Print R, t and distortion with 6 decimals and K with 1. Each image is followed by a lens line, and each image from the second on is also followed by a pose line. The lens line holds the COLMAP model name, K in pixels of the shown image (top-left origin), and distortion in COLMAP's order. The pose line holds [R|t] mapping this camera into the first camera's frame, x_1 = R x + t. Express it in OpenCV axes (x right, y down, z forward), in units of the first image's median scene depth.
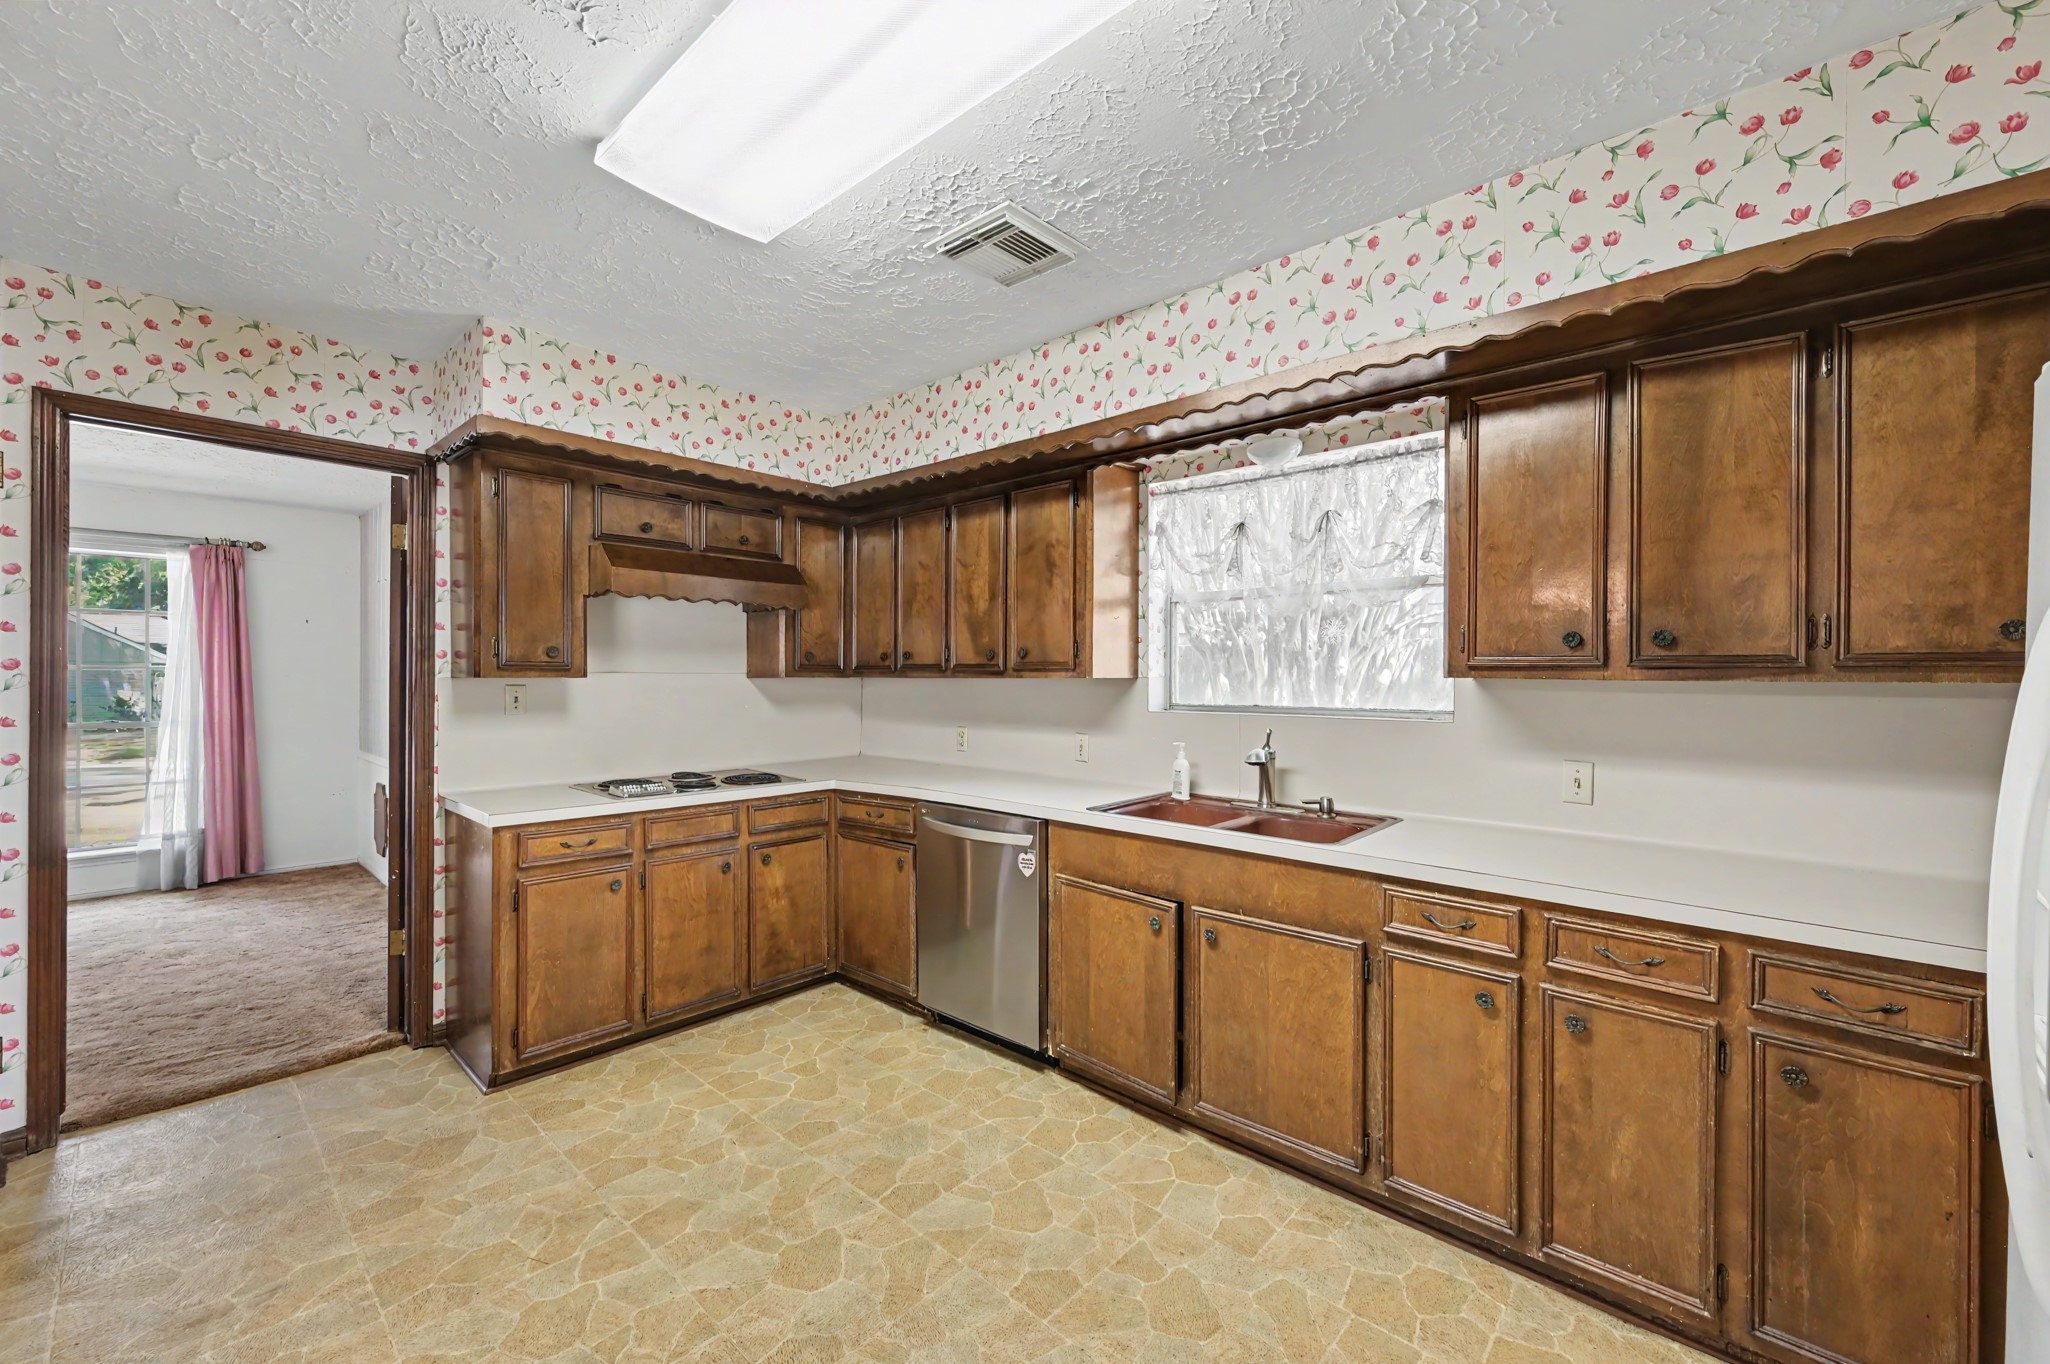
lens RADIAL K [[833.2, 0, 1039.8], [0, 833.2, 681.4], [0, 0, 1]] dist [0.000243, -0.000174]
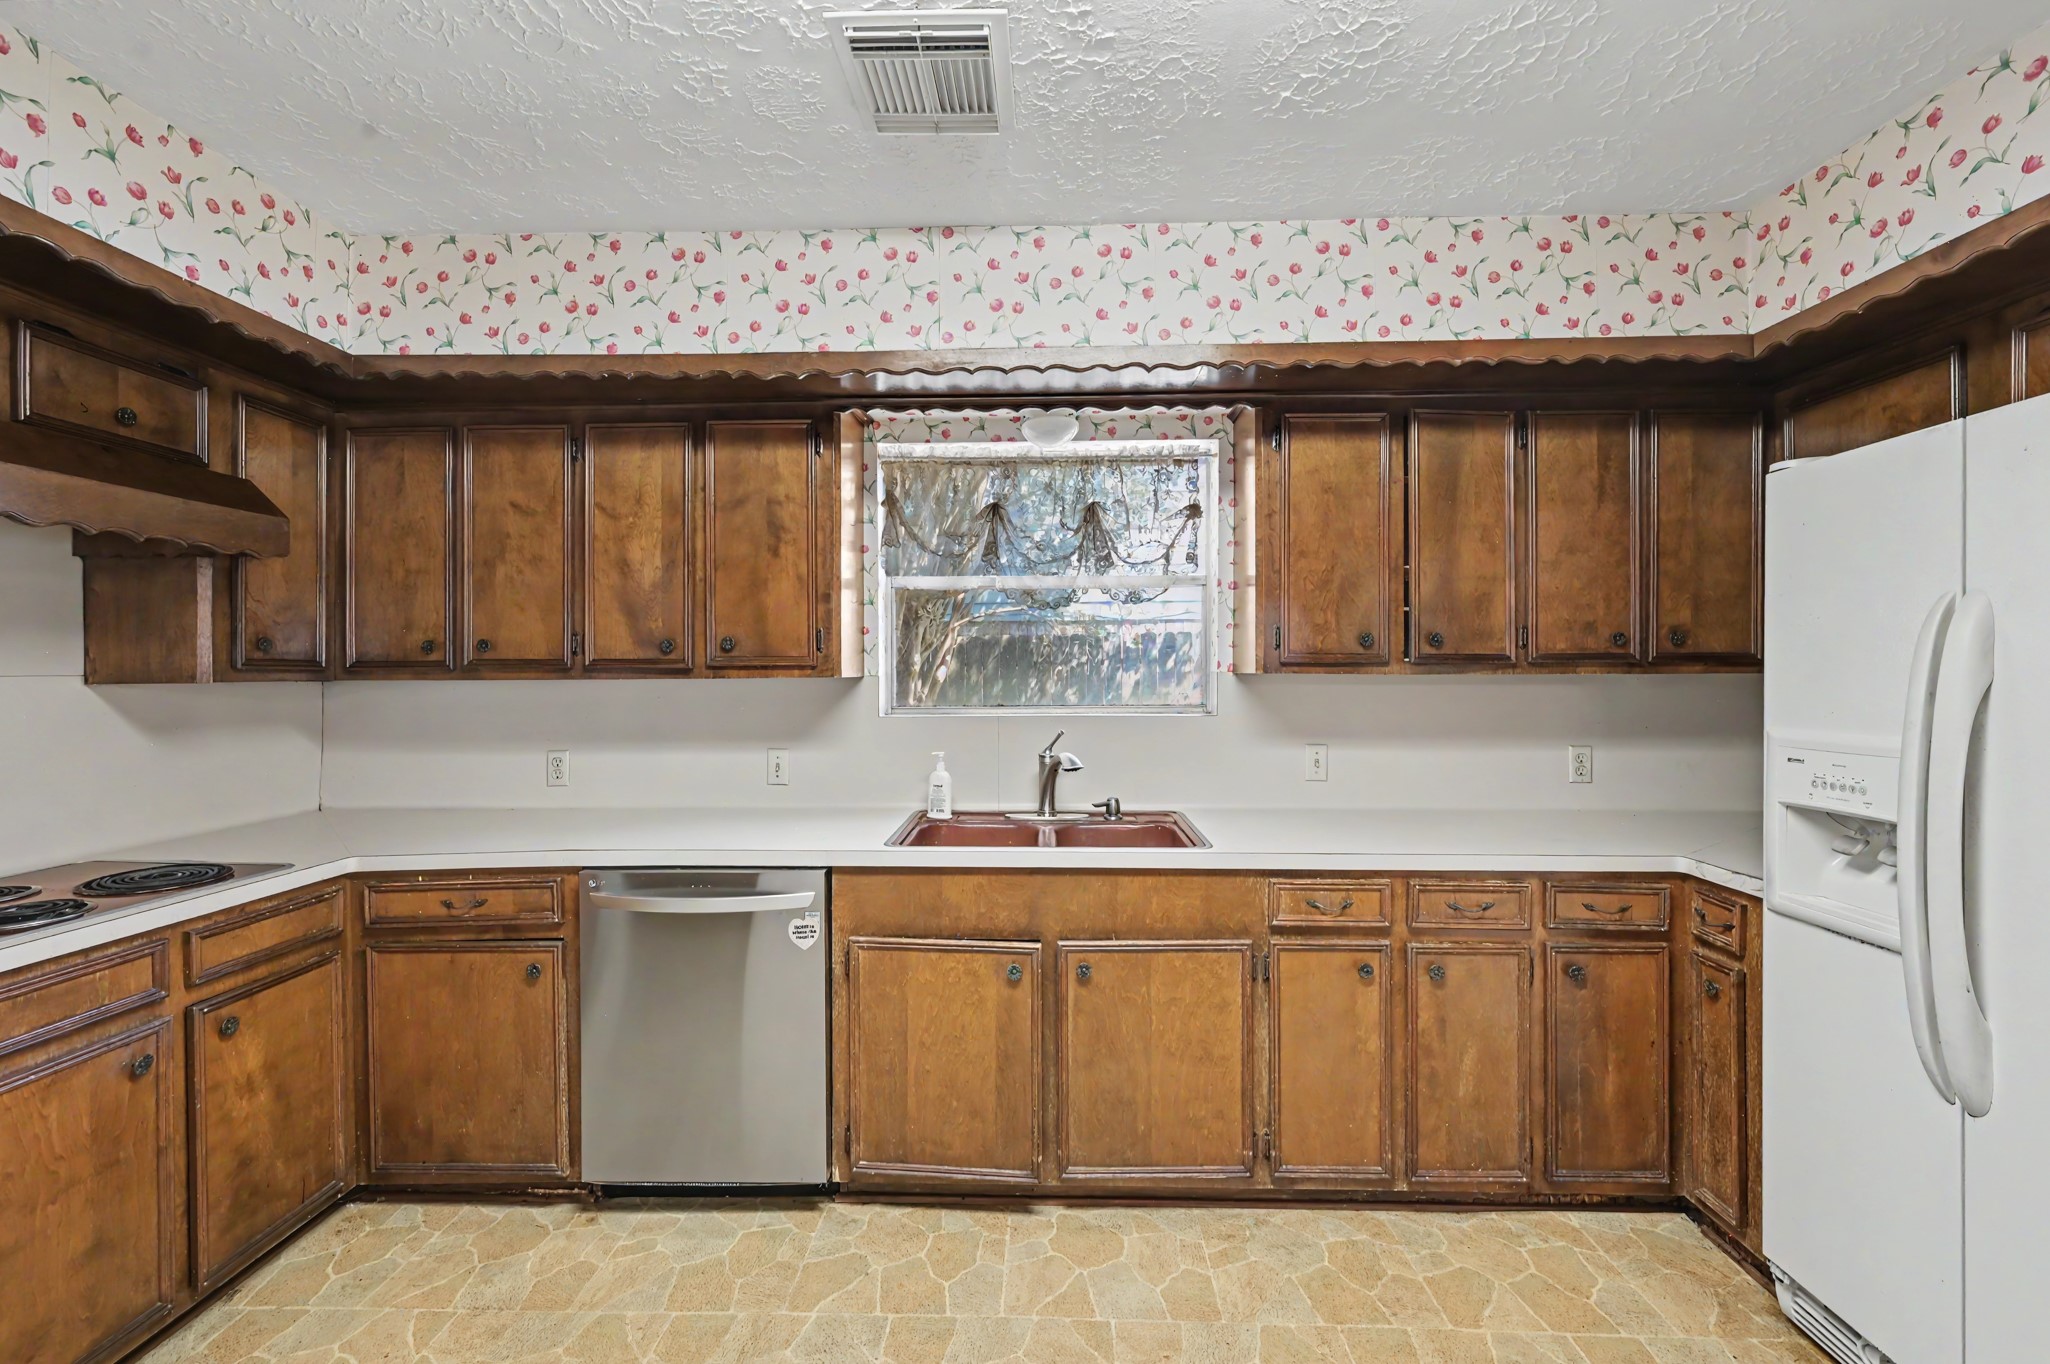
lens RADIAL K [[833.2, 0, 1027.9], [0, 833.2, 671.7], [0, 0, 1]] dist [0.000243, -0.000174]
pose [[0.756052, -0.005490, 0.654489, -0.365307], [0.011307, 0.999925, -0.004675, -0.004302], [-0.654414, 0.010934, 0.756057, 0.335904]]
